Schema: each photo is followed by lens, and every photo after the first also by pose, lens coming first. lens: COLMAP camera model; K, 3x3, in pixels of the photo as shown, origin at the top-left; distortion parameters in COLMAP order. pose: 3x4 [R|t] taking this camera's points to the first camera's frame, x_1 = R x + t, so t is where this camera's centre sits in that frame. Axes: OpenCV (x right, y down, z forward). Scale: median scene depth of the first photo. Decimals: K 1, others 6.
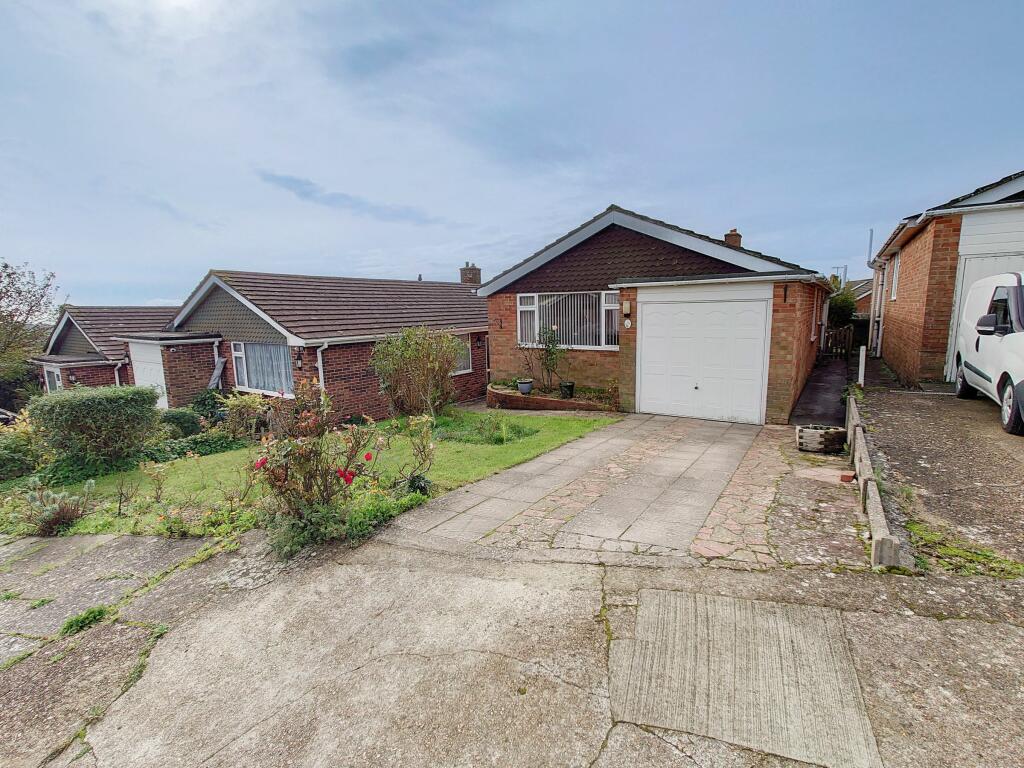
lens RADIAL K [[433.1, 0, 519.2], [0, 433.1, 383.4], [0, 0, 1]] dist [0.009082, -0.000035]
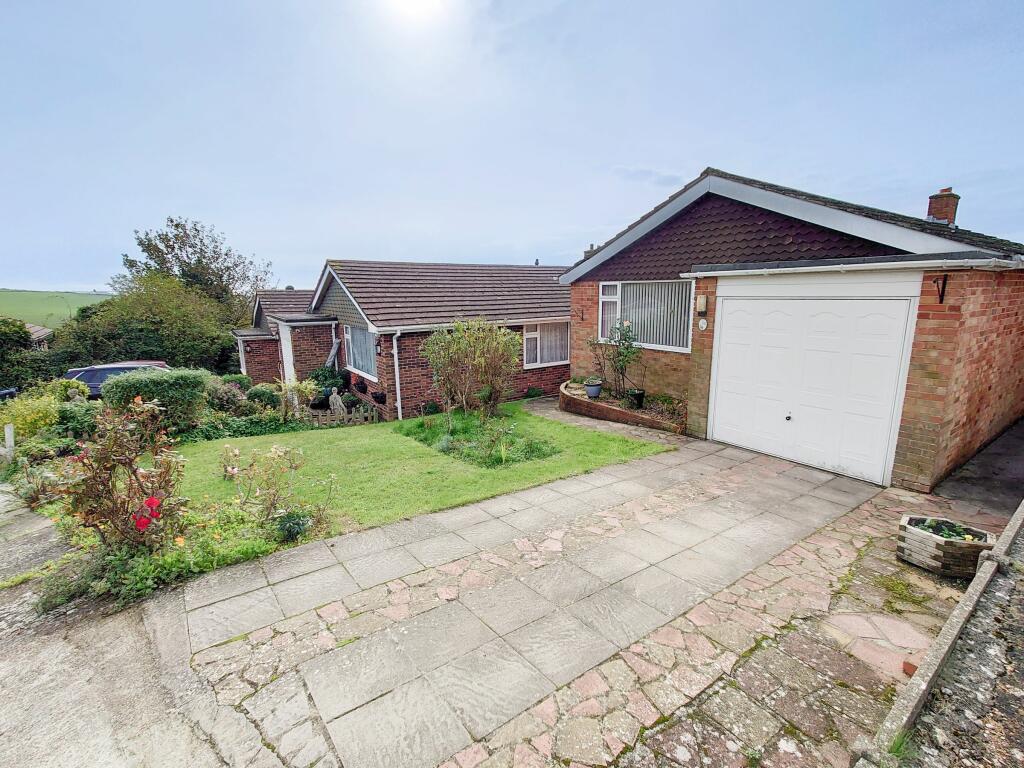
lens RADIAL K [[433.1, 0, 519.2], [0, 433.1, 383.4], [0, 0, 1]] dist [0.009082, -0.000035]
pose [[0.943459, 0.077503, -0.322300, 0.175624], [-0.064670, 0.996636, 0.050353, -0.044842], [0.325119, -0.026663, 0.945297, 0.143513]]
